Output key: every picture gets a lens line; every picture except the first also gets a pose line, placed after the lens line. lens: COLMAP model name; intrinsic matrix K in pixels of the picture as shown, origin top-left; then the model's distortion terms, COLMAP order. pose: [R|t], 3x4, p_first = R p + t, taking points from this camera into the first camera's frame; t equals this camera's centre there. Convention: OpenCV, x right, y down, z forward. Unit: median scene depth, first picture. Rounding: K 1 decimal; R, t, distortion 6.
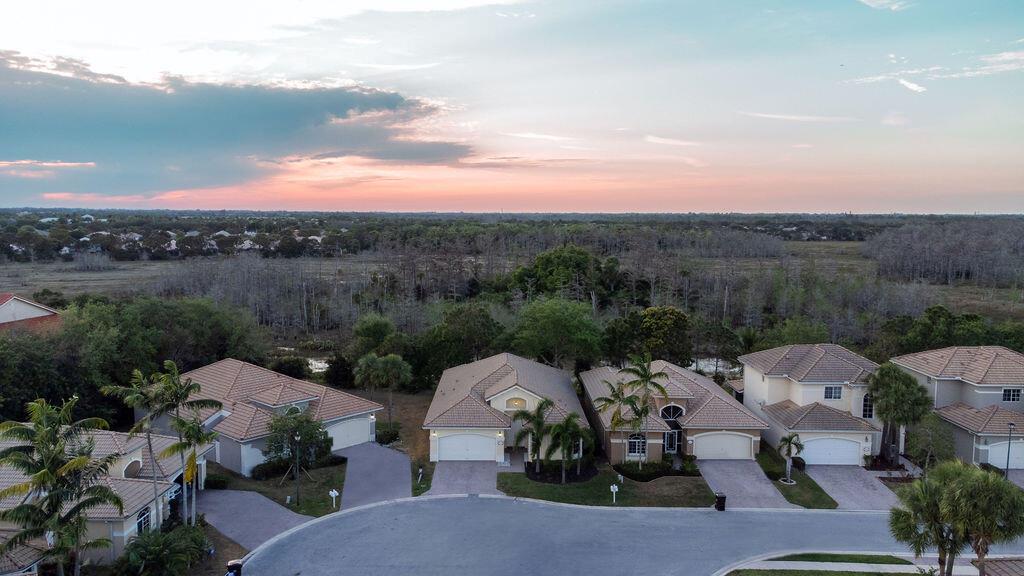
lens RADIAL K [[753.7, 0, 513.4], [0, 753.7, 286.6], [0, 0, 1]] dist [0.045418, 0.005020]
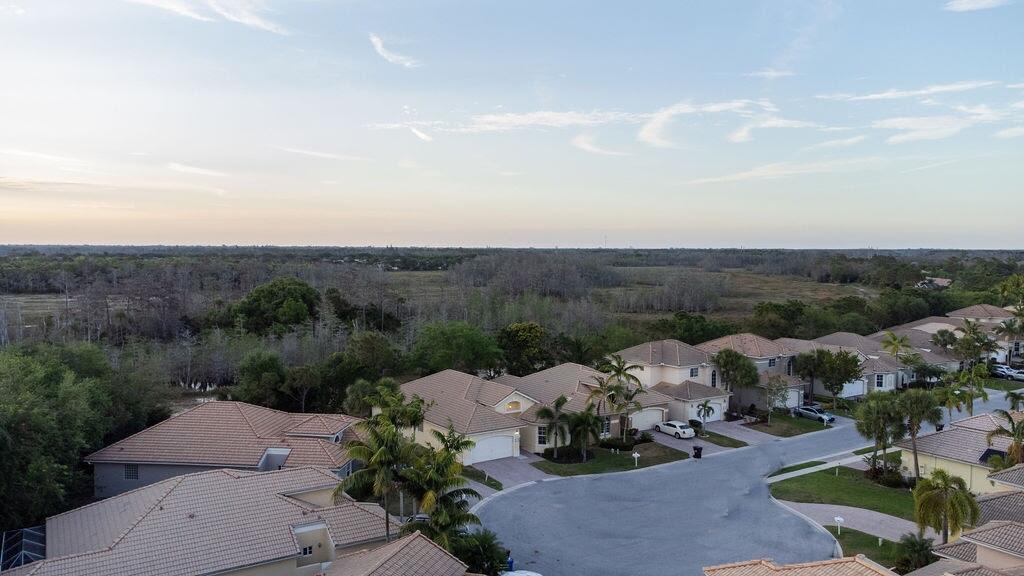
lens RADIAL K [[753.7, 0, 513.7], [0, 753.7, 288.5], [0, 0, 1]] dist [0.045418, 0.005020]
pose [[0.832230, -0.033077, 0.553443, -0.654677], [0.055494, 0.998176, -0.023791, 0.000160], [-0.551646, 0.050512, 0.832547, 0.017348]]
